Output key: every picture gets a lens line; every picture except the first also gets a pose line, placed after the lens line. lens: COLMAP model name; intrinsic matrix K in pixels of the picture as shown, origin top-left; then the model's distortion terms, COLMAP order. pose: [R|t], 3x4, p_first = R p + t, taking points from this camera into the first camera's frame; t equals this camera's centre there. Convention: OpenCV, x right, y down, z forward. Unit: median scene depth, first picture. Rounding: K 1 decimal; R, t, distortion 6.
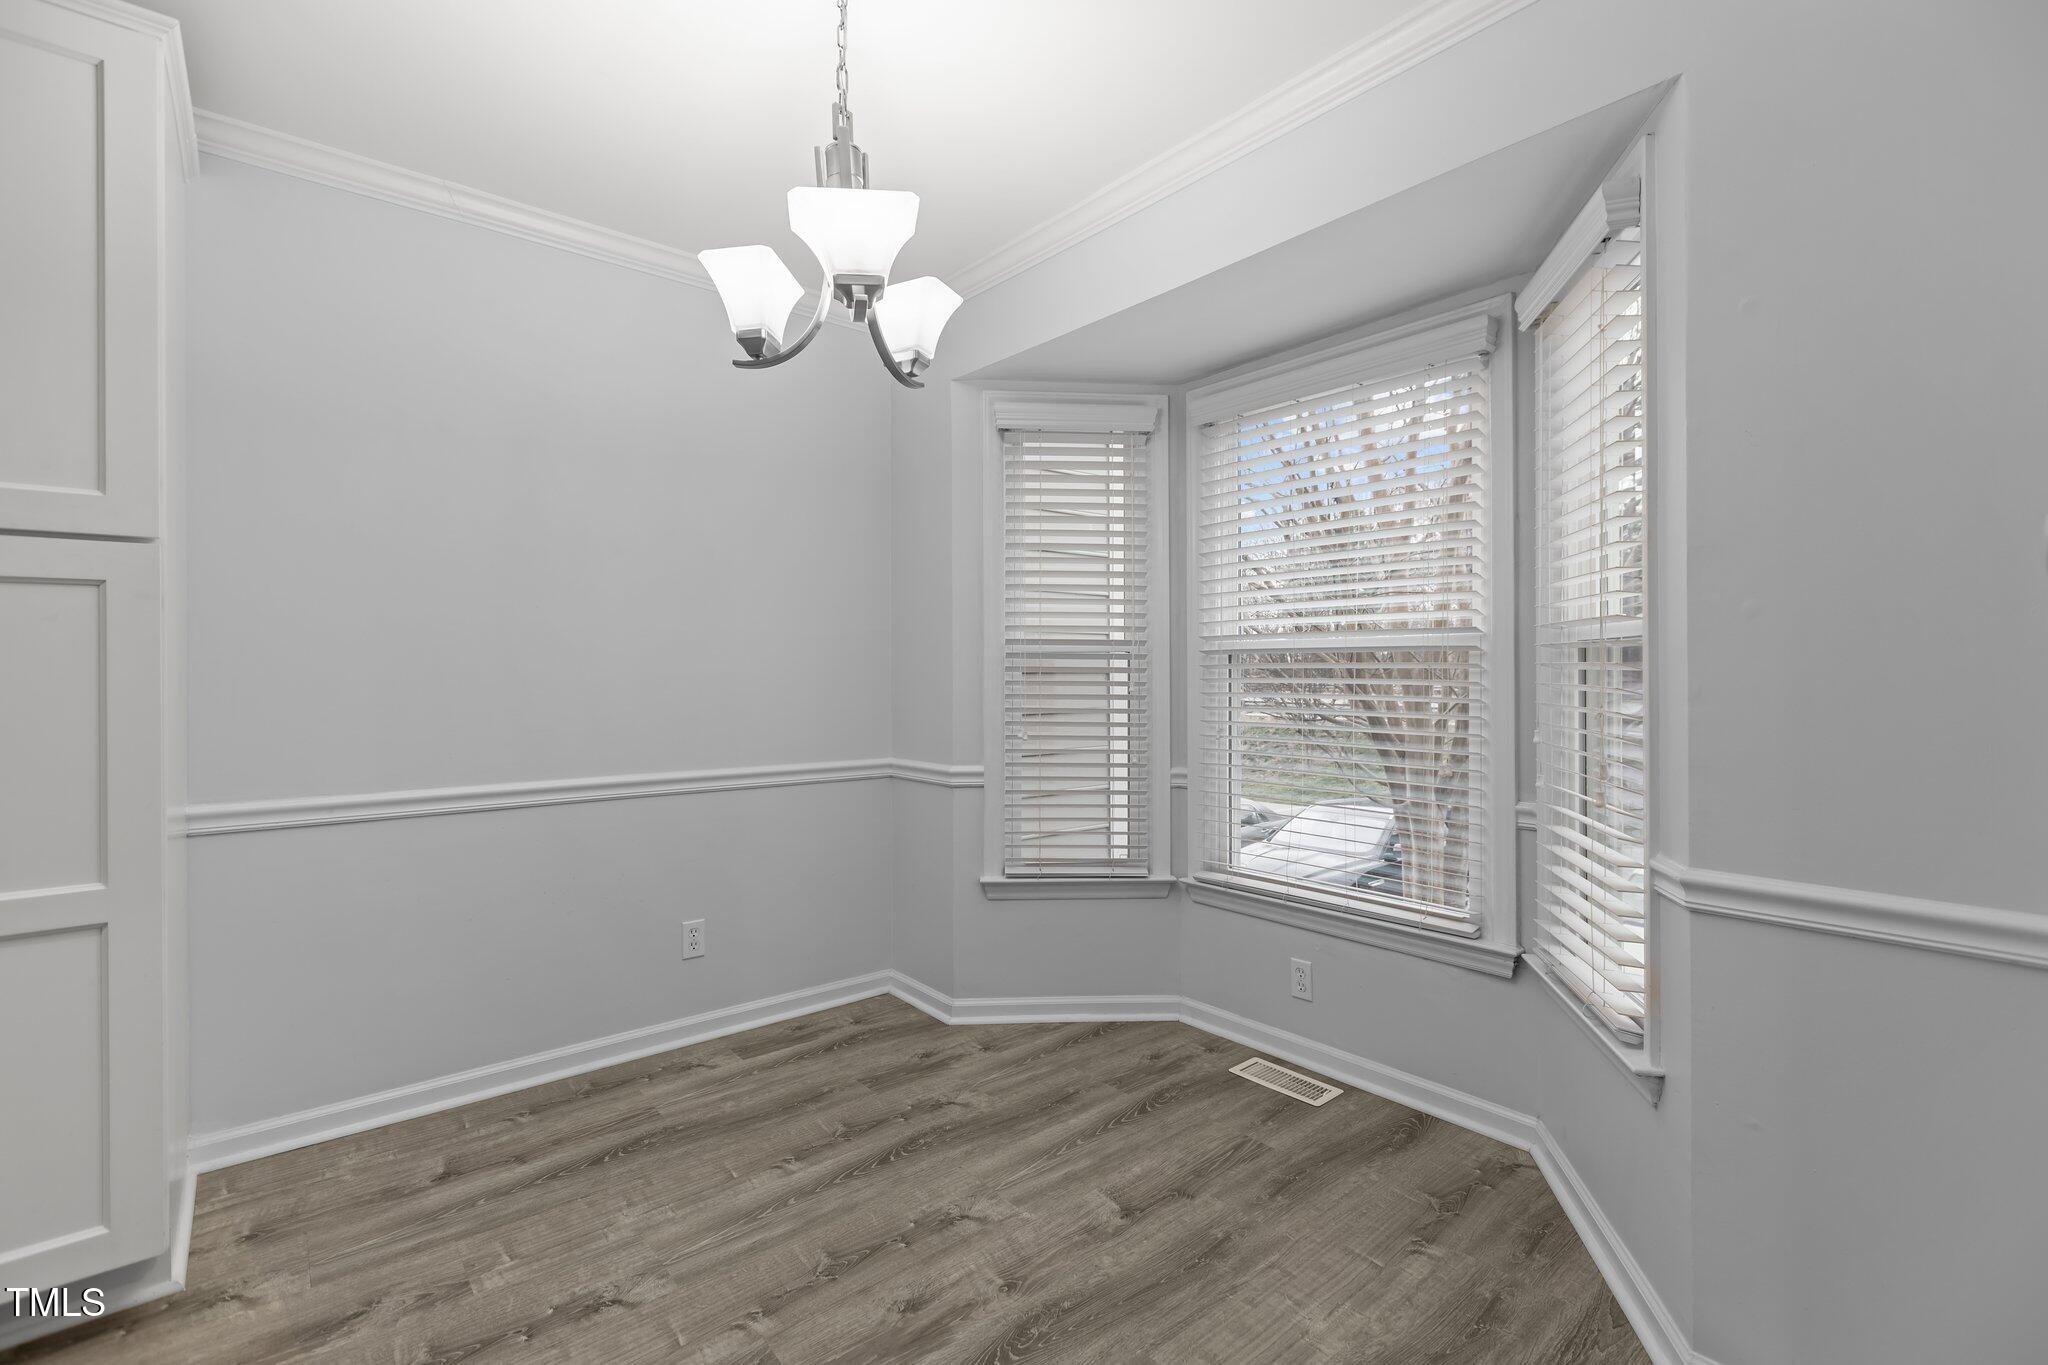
lens RADIAL K [[912.5, 0, 1024.2], [0, 912.5, 676.0], [0, 0, 1]] dist [0.003695, -0.000634]
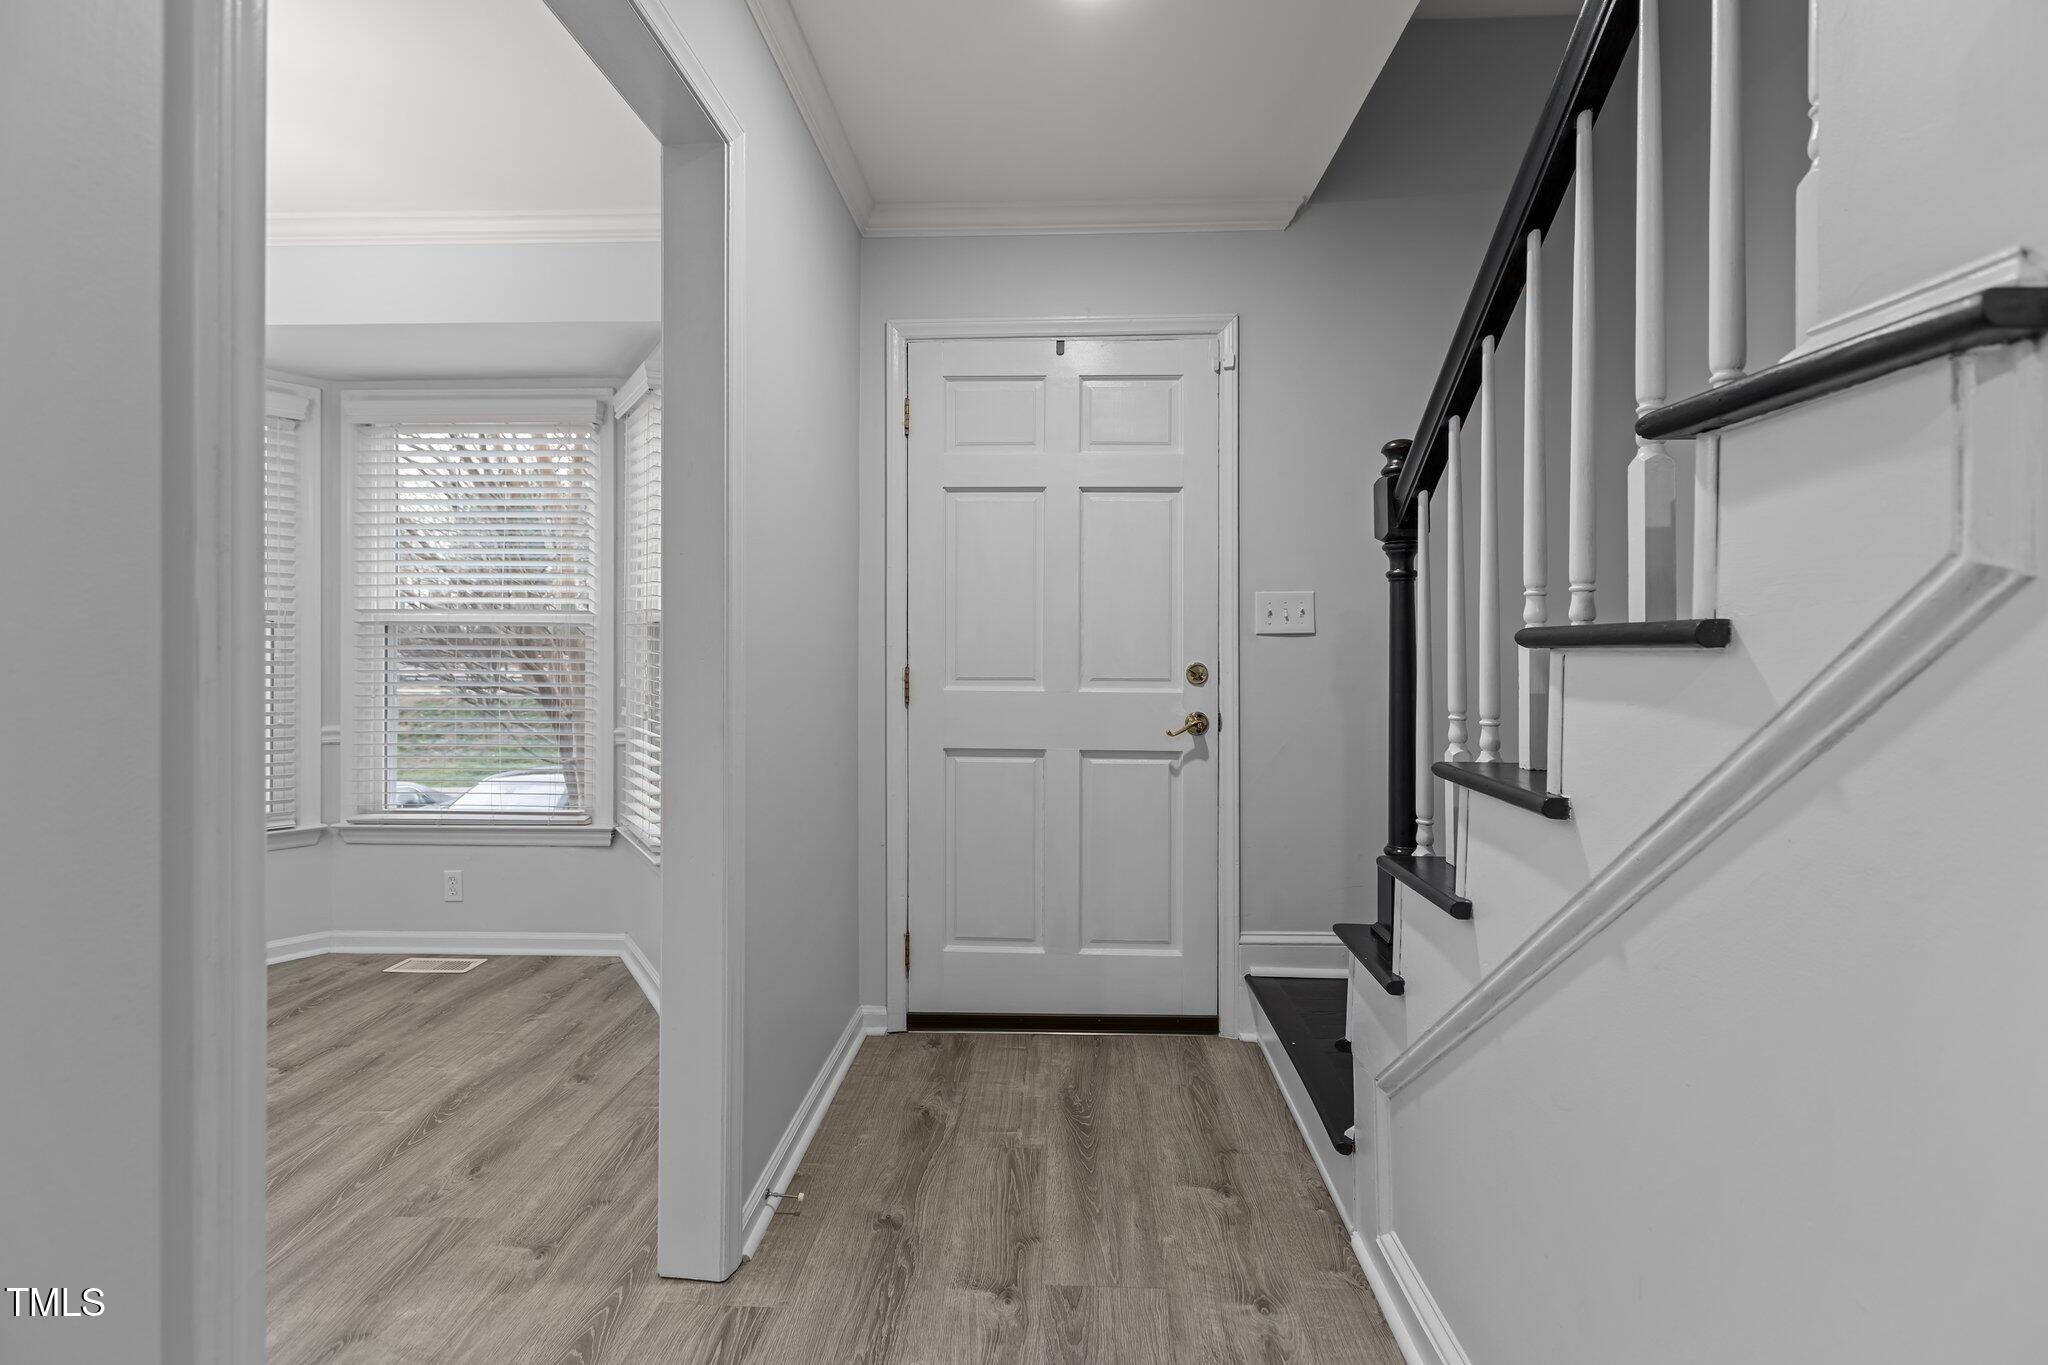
lens RADIAL K [[912.5, 0, 1033.0], [0, 912.5, 646.3], [0, 0, 1]] dist [0.003695, -0.000634]
pose [[0.668291, 0.005346, 0.743881, -0.110873], [-0.003133, 0.999986, -0.004373, 0.007243], [-0.743894, 0.000592, 0.668298, -0.481113]]
